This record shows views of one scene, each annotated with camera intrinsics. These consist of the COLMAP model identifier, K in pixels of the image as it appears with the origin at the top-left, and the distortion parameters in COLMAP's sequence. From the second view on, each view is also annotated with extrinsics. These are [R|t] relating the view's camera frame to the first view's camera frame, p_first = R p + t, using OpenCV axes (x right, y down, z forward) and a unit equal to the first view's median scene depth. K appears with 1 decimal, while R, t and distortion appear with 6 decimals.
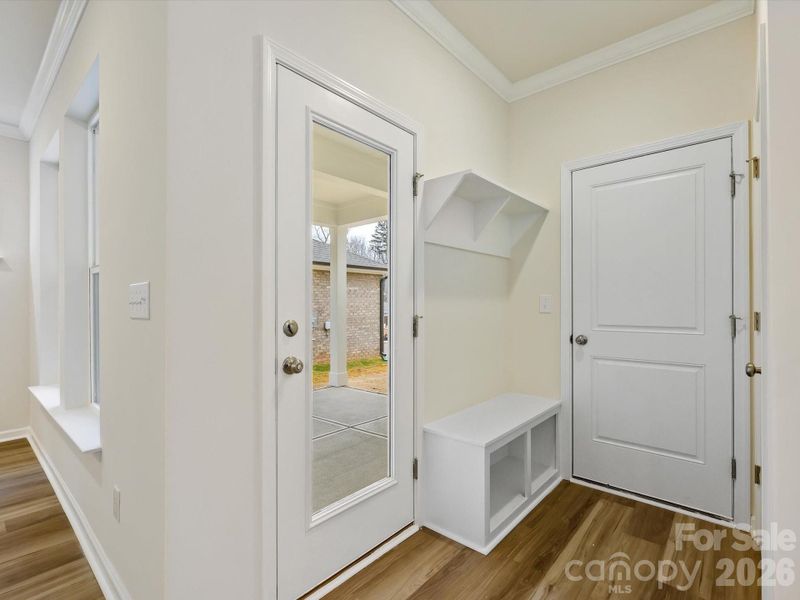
lens RADIAL K [[386.8, 0, 400.9], [0, 386.8, 305.3], [0, 0, 1]] dist [0.002983, 0.001756]
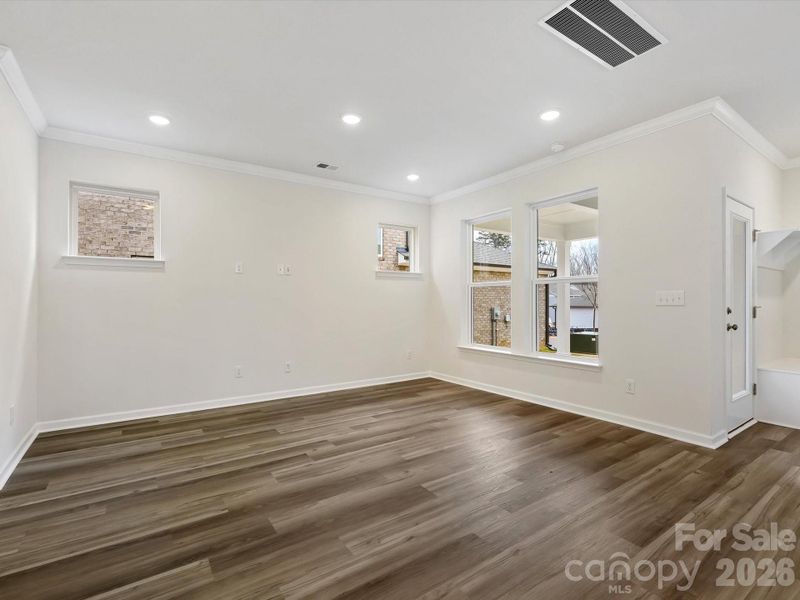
lens RADIAL K [[386.8, 0, 400.1], [0, 386.8, 298.6], [0, 0, 1]] dist [0.002983, 0.001756]
pose [[0.969526, 0.002991, -0.244968, -0.218980], [-0.004836, 0.999964, -0.006928, 0.001972], [0.244939, 0.007901, 0.969506, -0.231350]]
